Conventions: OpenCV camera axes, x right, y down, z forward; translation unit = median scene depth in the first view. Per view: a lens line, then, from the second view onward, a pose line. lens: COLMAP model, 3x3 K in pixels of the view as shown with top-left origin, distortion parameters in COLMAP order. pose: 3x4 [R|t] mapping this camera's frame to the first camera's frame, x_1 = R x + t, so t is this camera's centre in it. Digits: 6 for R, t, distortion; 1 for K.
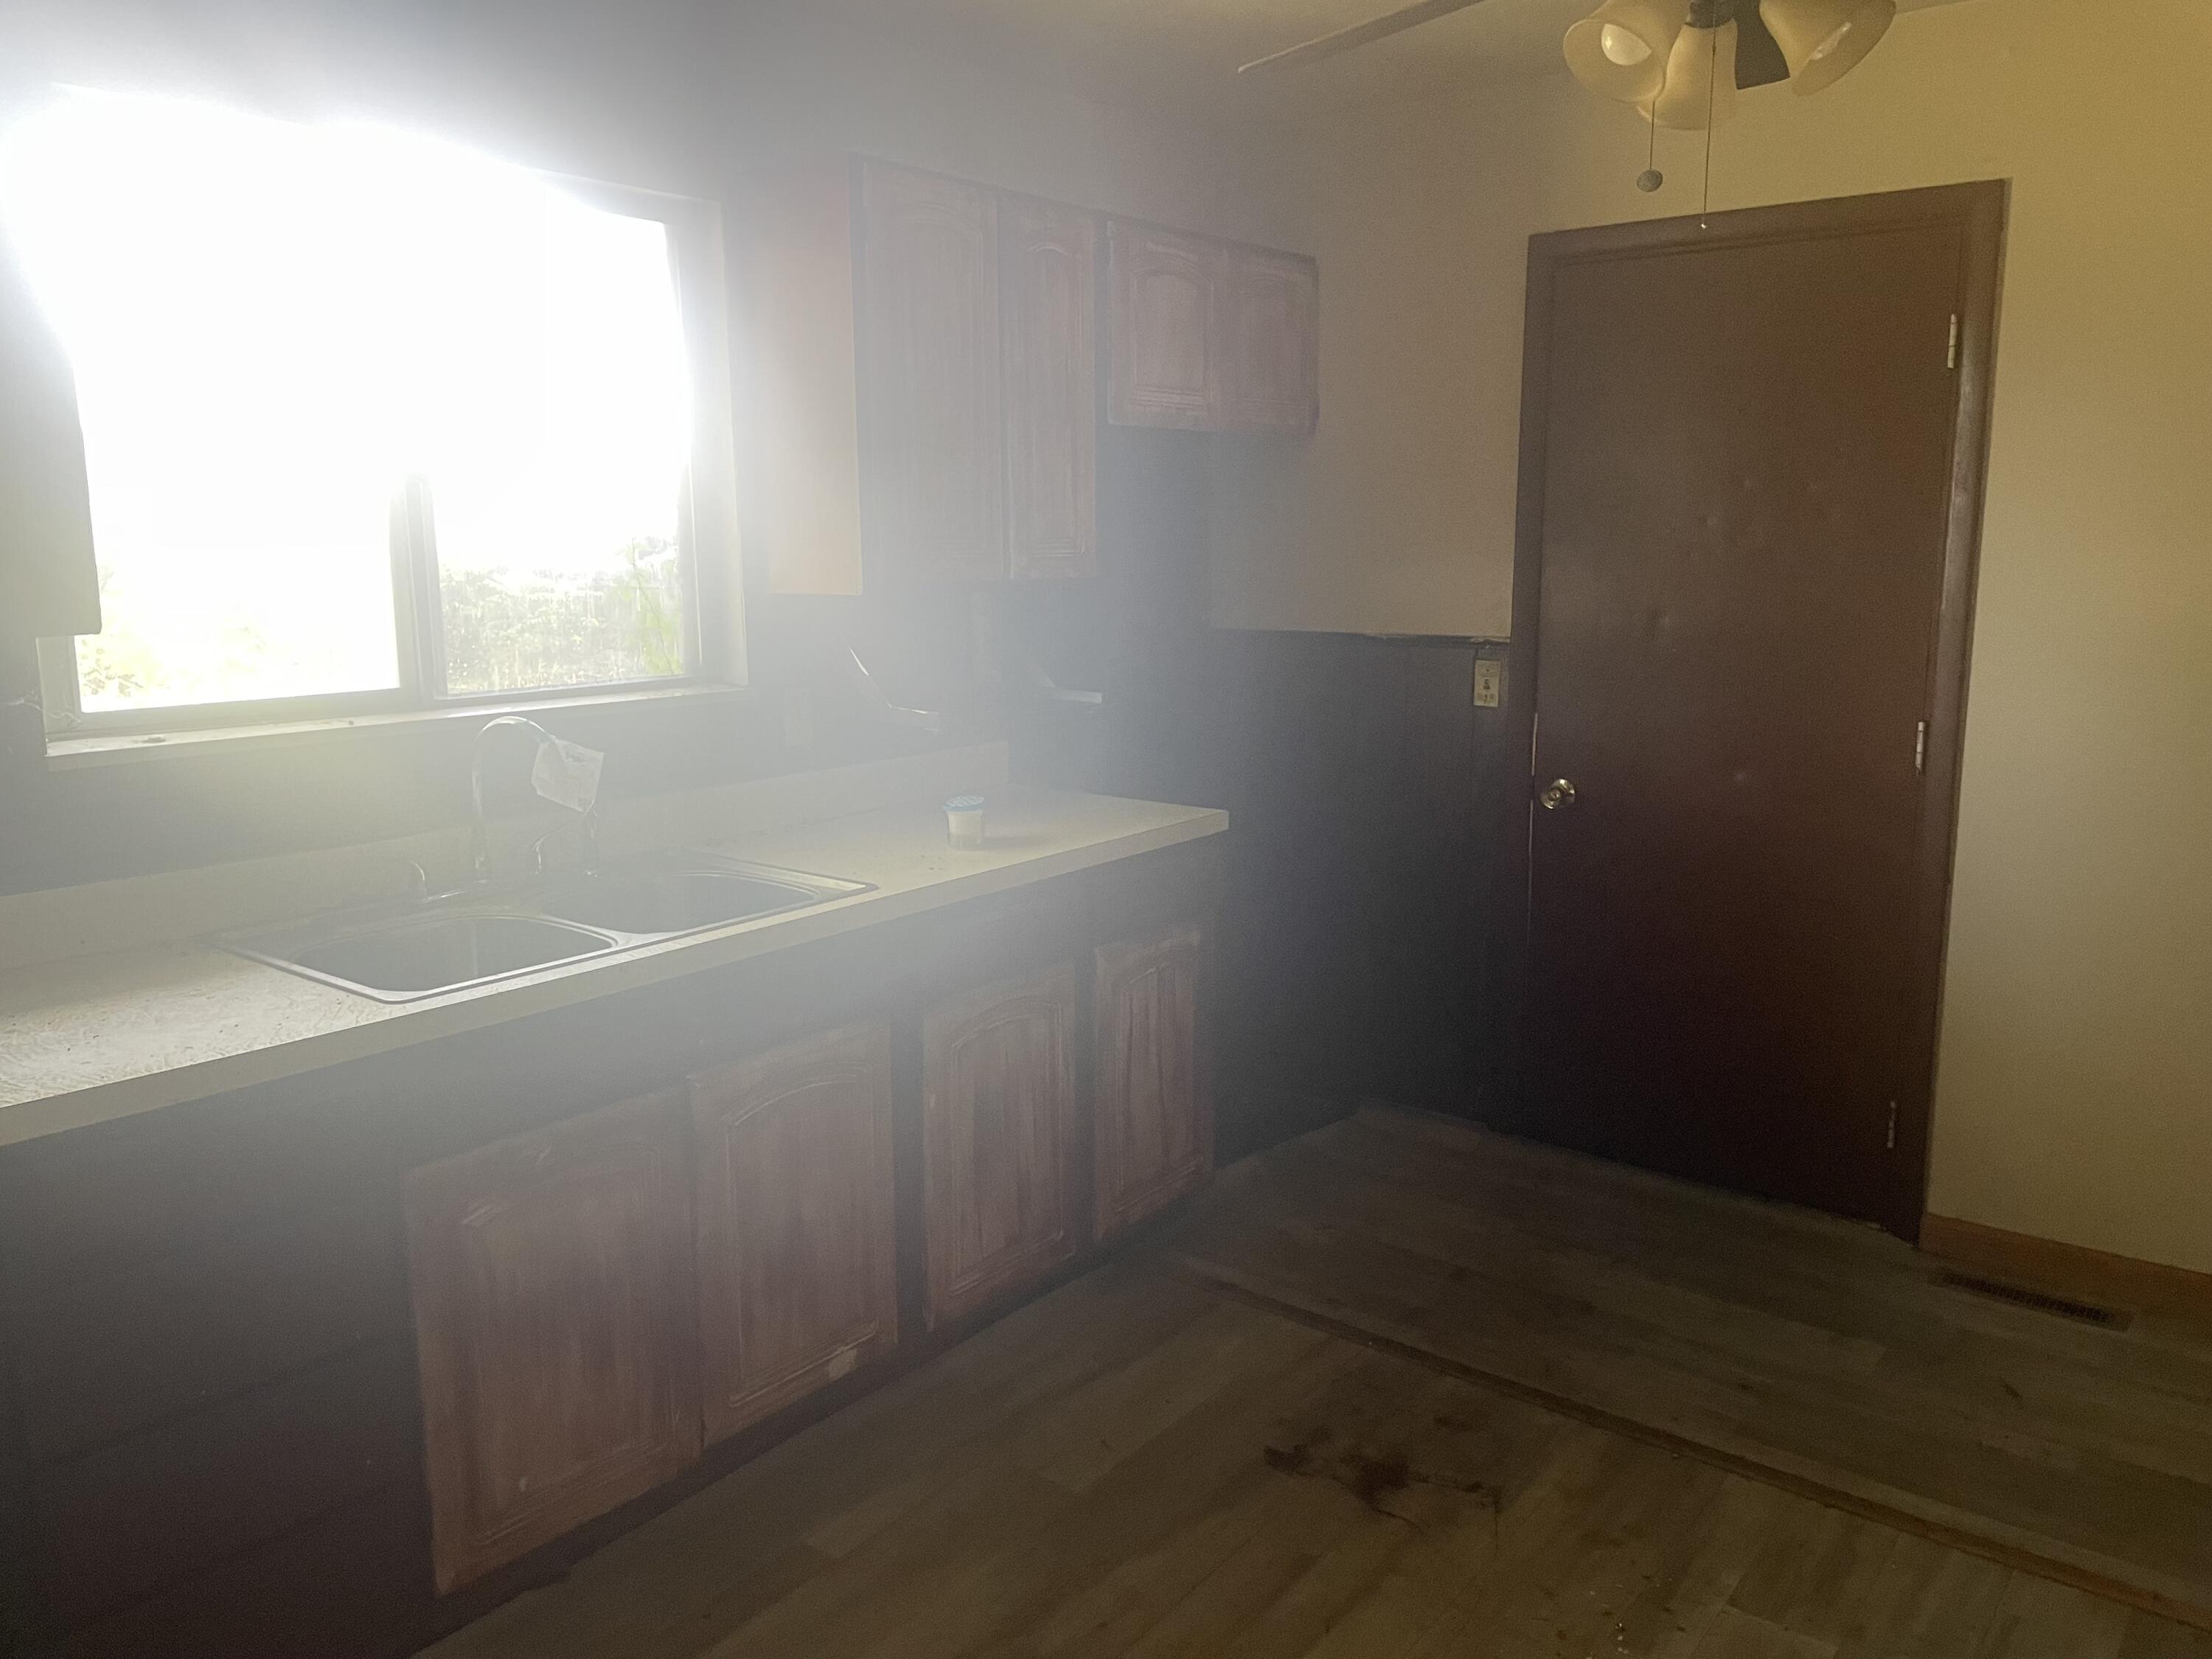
lens RADIAL K [[1670.8, 0, 1106.0], [0, 1670.8, 829.5], [0, 0, 1]] dist [0.090099, -0.096043]
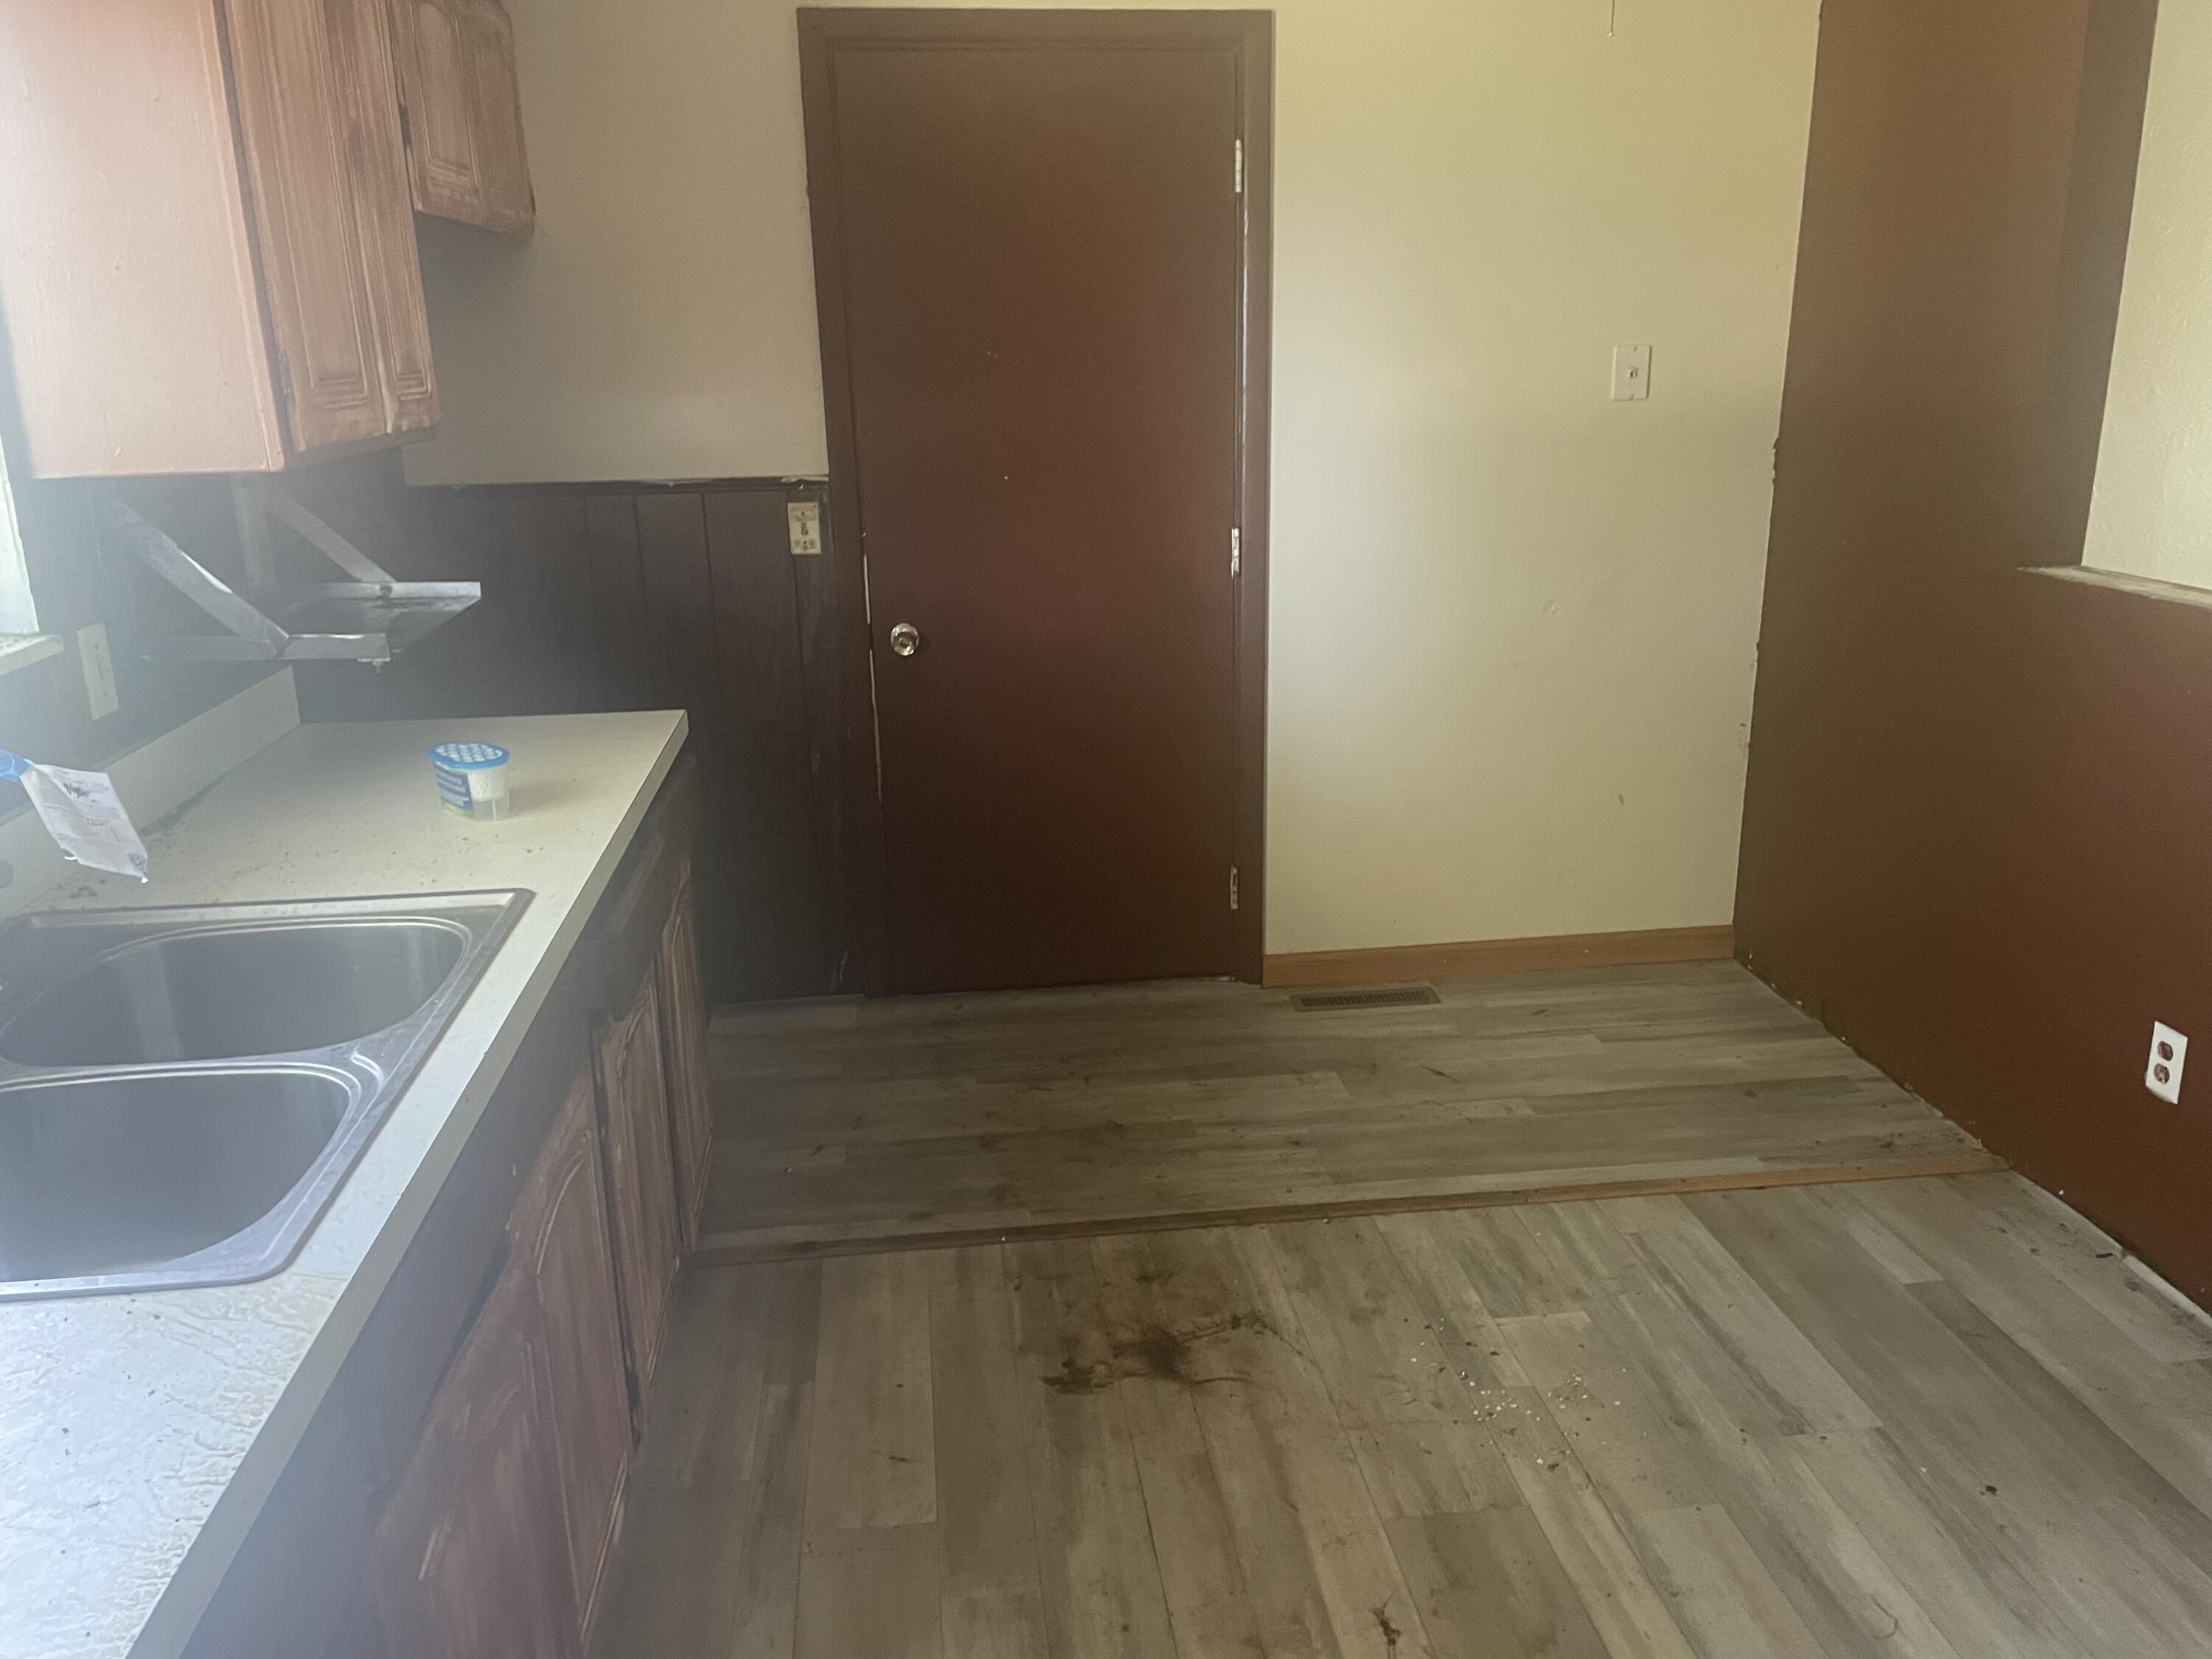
lens RADIAL K [[1704.2, 0, 1106.0], [0, 1704.2, 829.5], [0, 0, 1]] dist [0.121893, -0.001056]
pose [[0.704180, -0.211281, 0.677858, -0.388660], [0.141771, 0.977315, 0.157343, -0.060562], [-0.695724, -0.014698, 0.718159, 0.257807]]
